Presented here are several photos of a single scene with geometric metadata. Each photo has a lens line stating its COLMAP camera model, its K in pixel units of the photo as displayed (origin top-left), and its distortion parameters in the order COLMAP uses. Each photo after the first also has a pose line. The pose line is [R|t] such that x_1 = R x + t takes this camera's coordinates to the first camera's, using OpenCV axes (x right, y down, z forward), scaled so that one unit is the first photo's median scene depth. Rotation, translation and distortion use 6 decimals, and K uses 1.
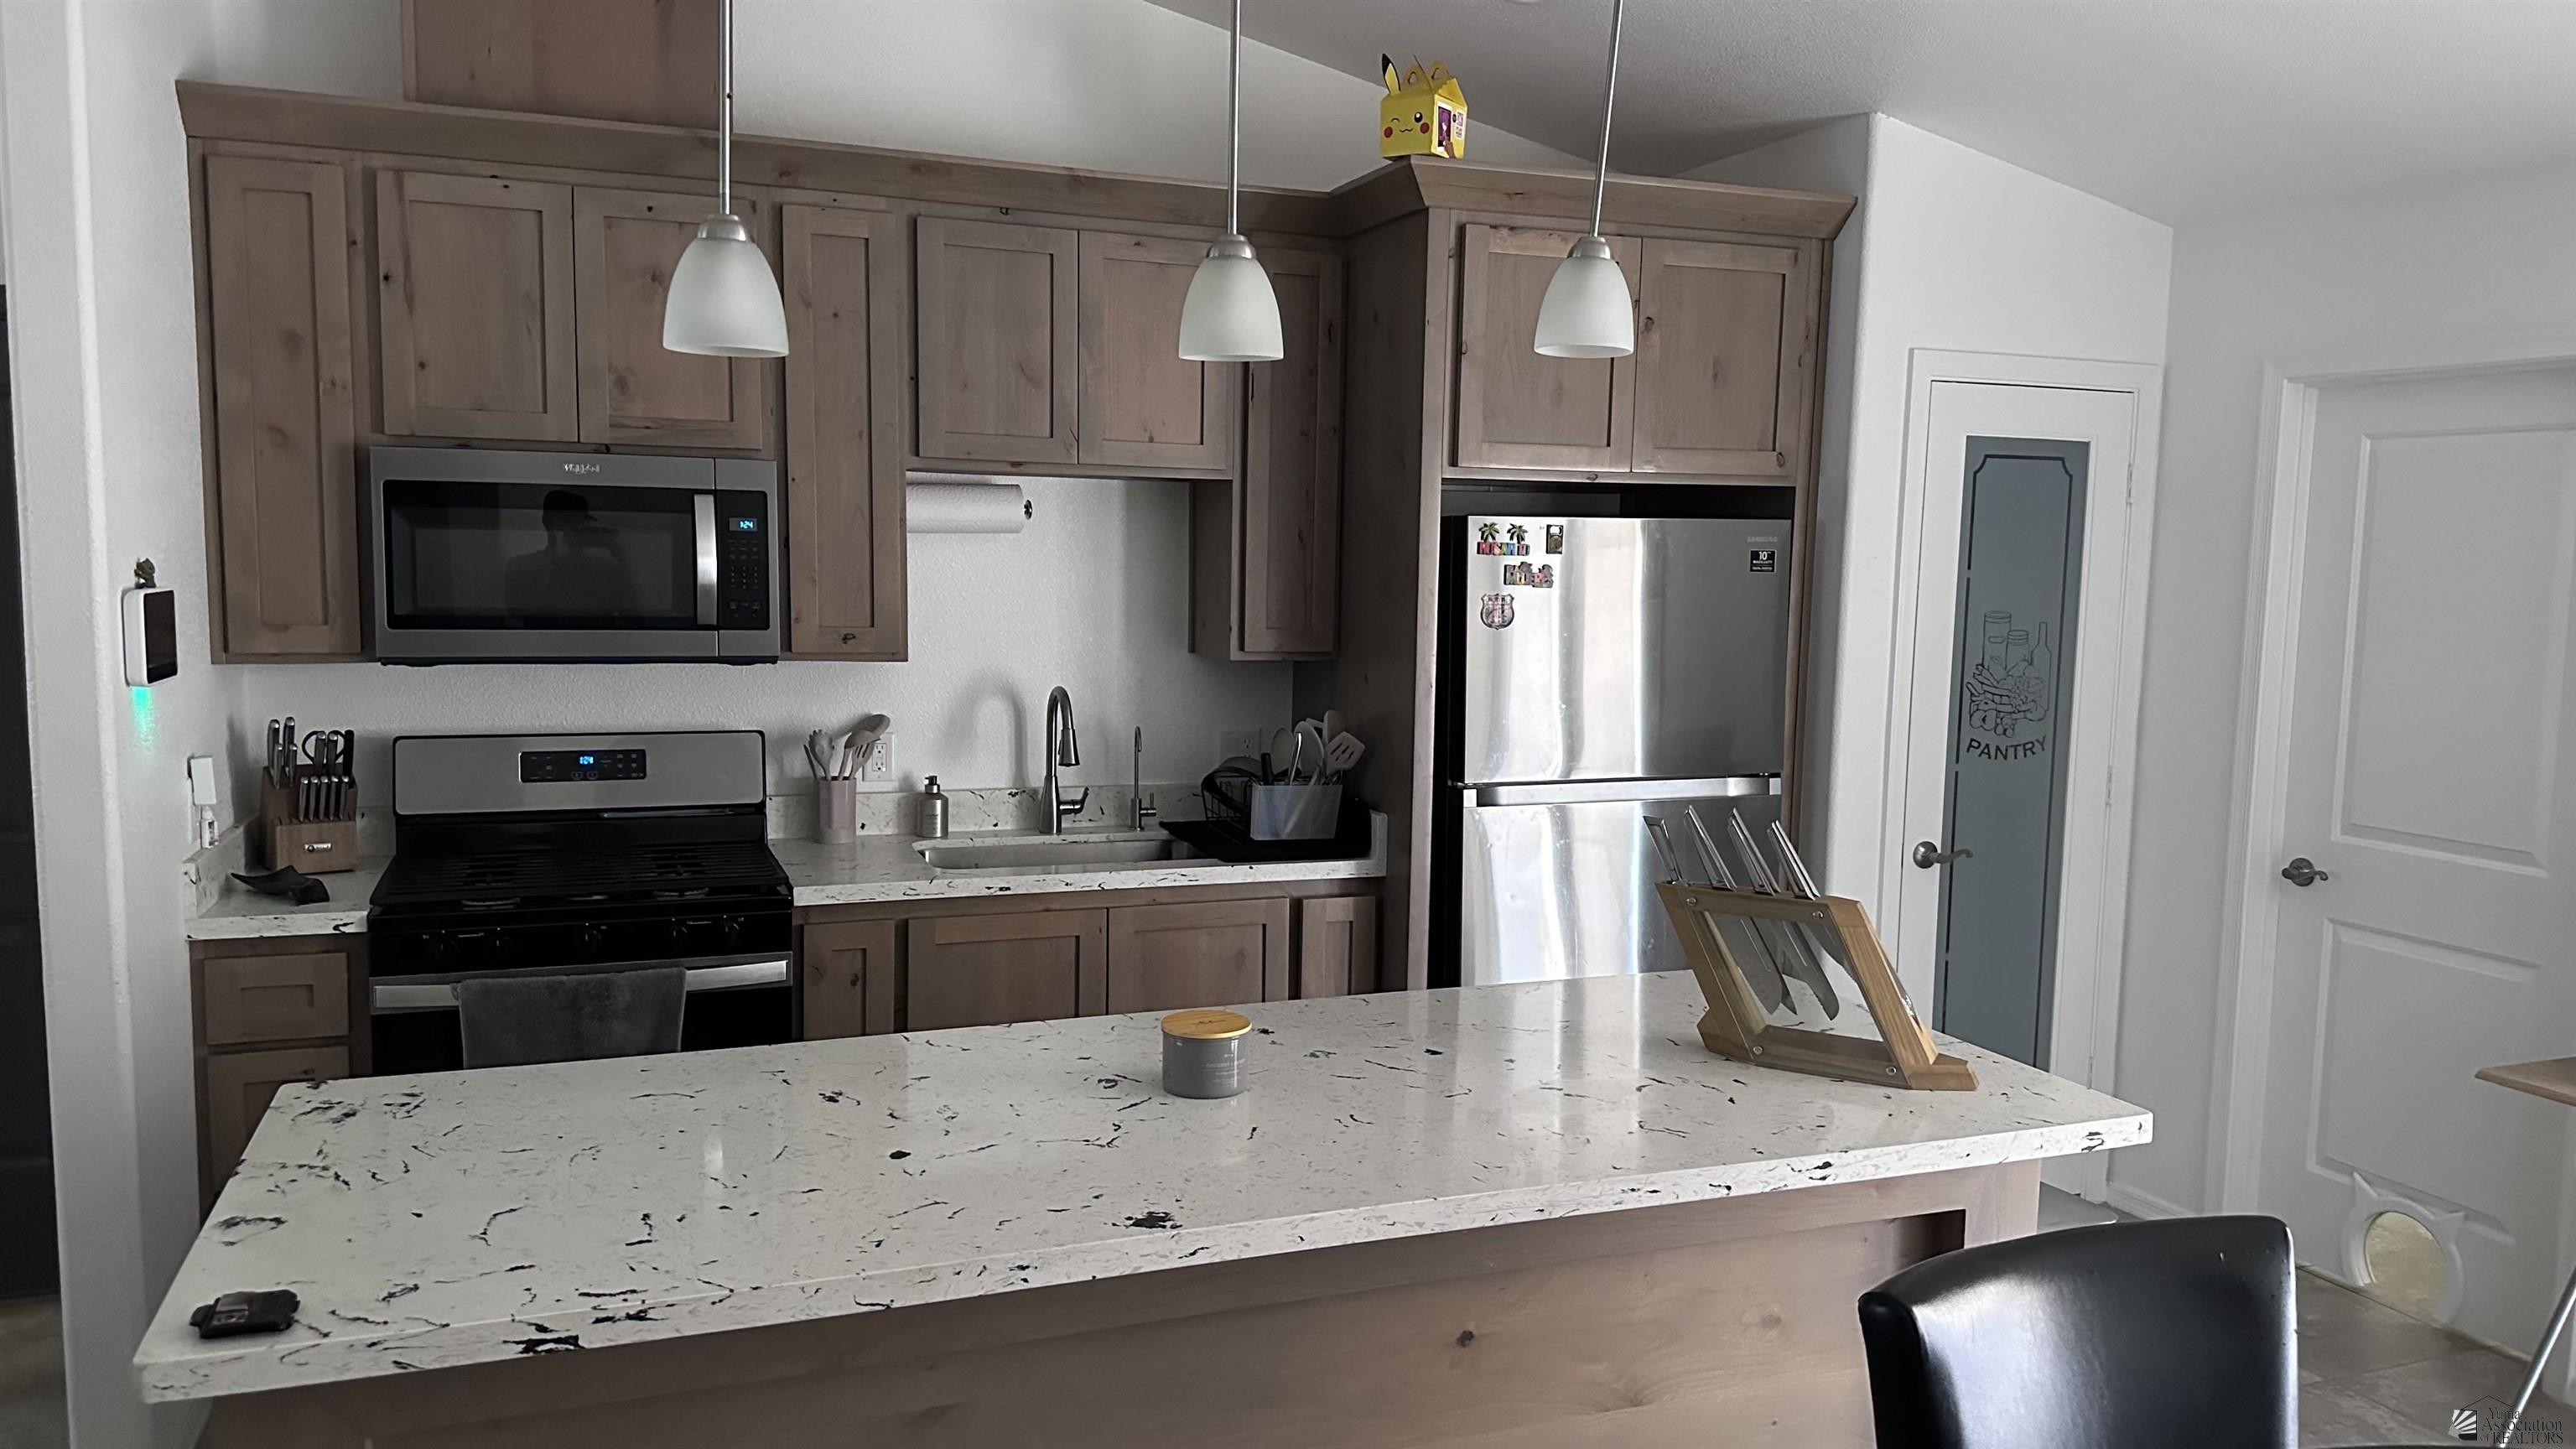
lens RADIAL K [[1785.5, 0, 1299.2], [0, 1785.5, 718.7], [0, 0, 1]] dist [0.086811, -0.001836]
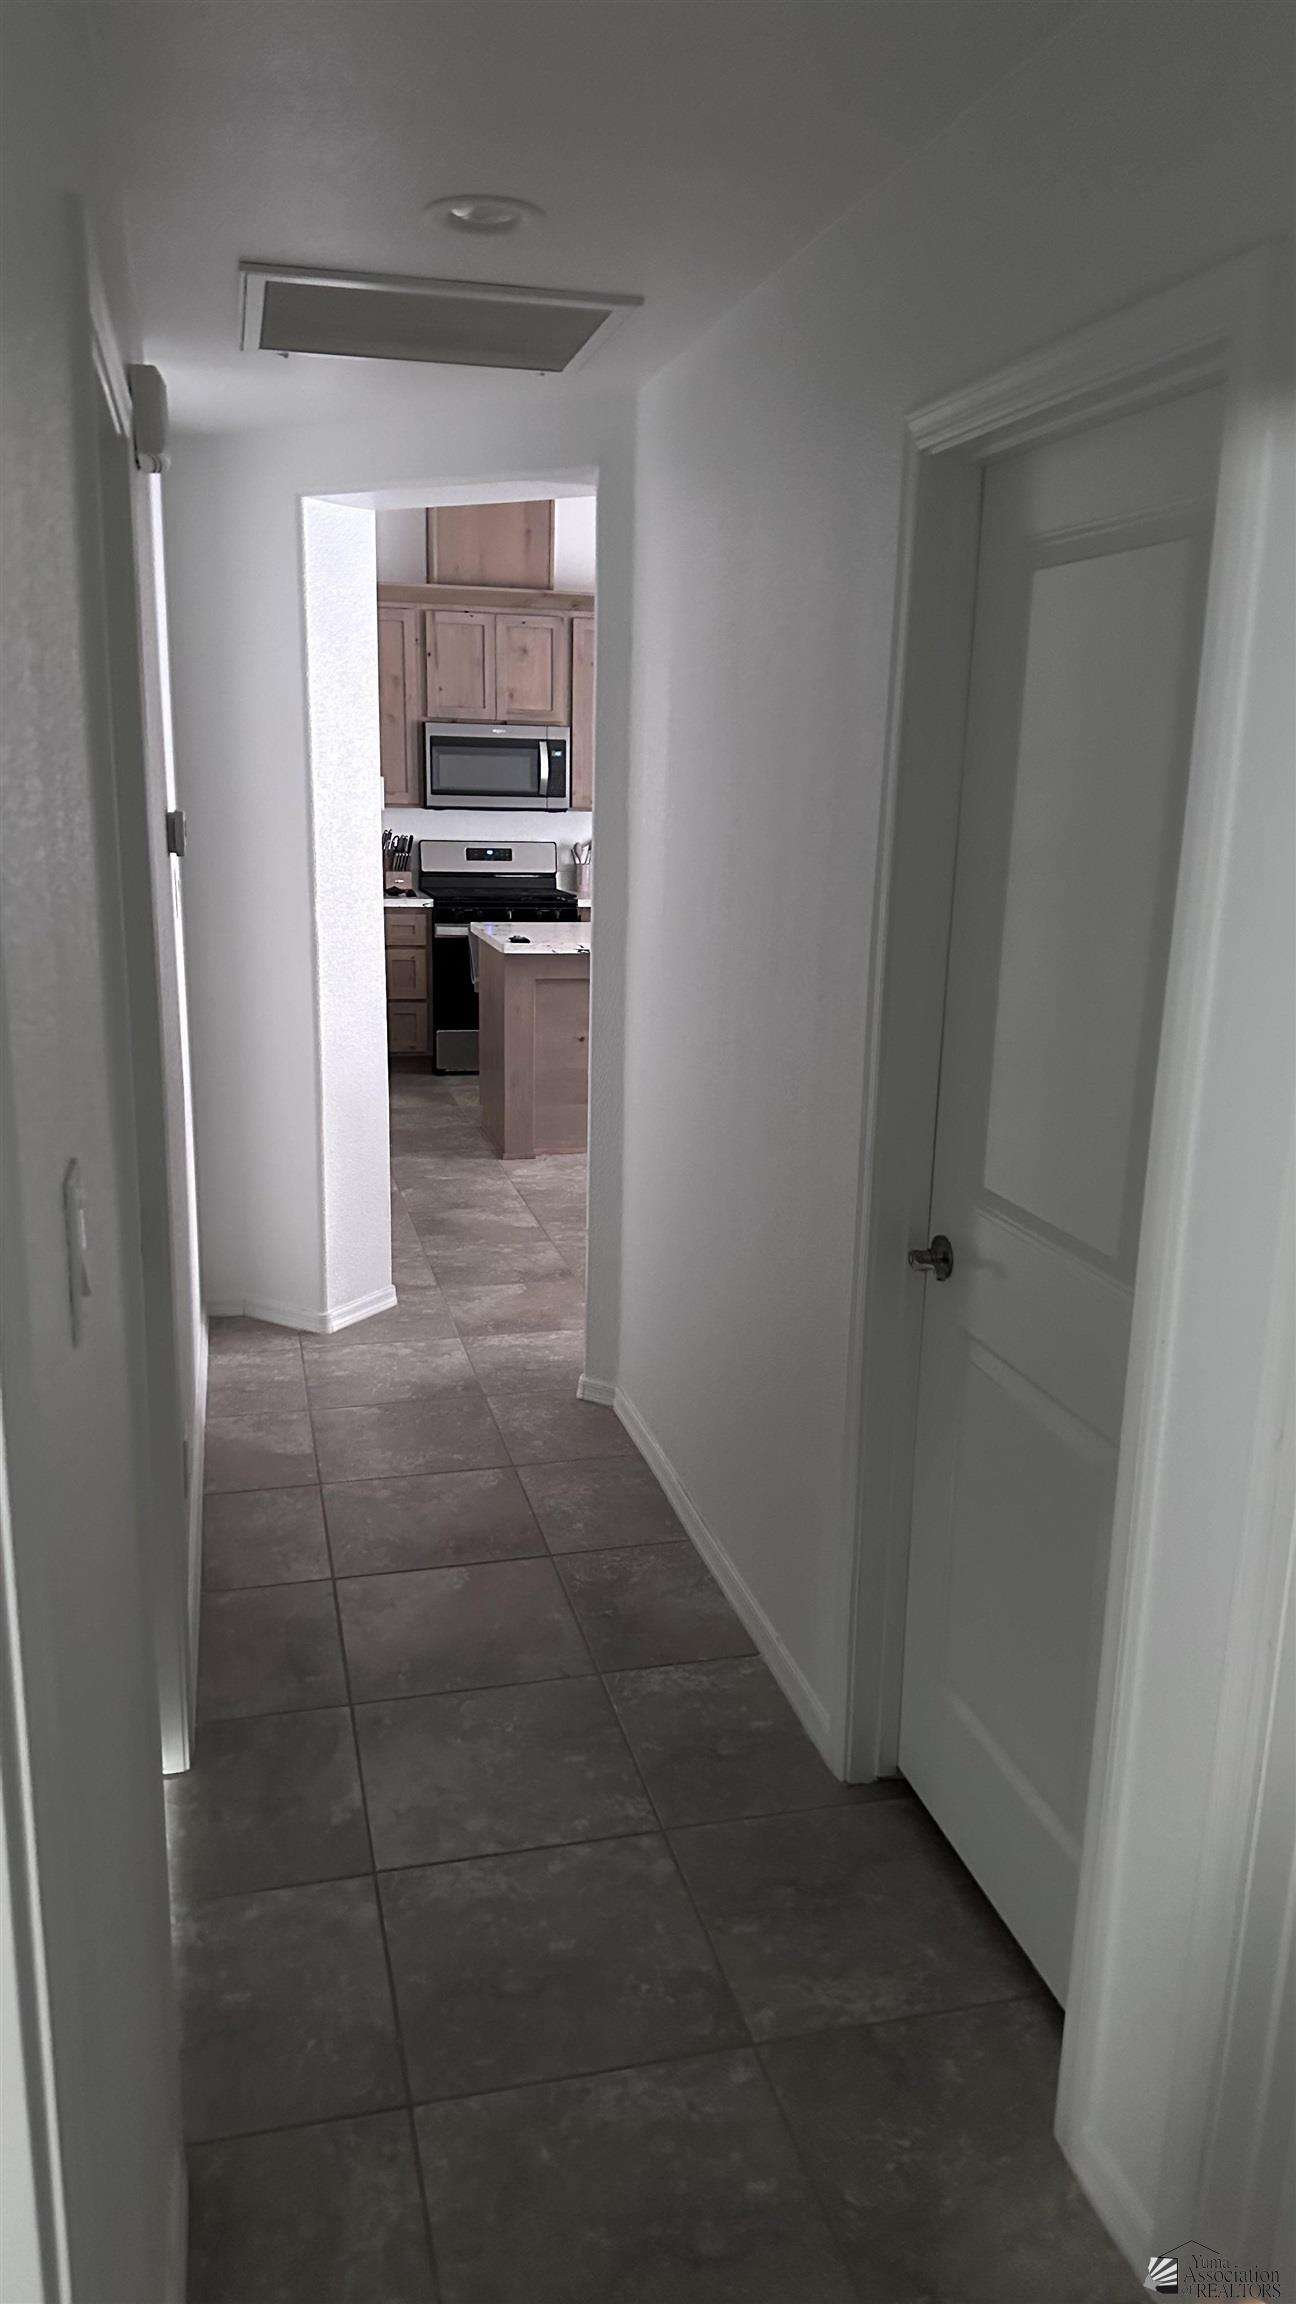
lens RADIAL K [[1597.0, 0, 637.1], [0, 1597.0, 1171.8], [0, 0, 1]] dist [0.086811, -0.001836]
pose [[0.993711, 0.035348, -0.106253, 0.060532], [-0.019729, 0.989292, 0.144607, 0.142644], [0.110227, -0.141601, 0.983768, -1.277832]]
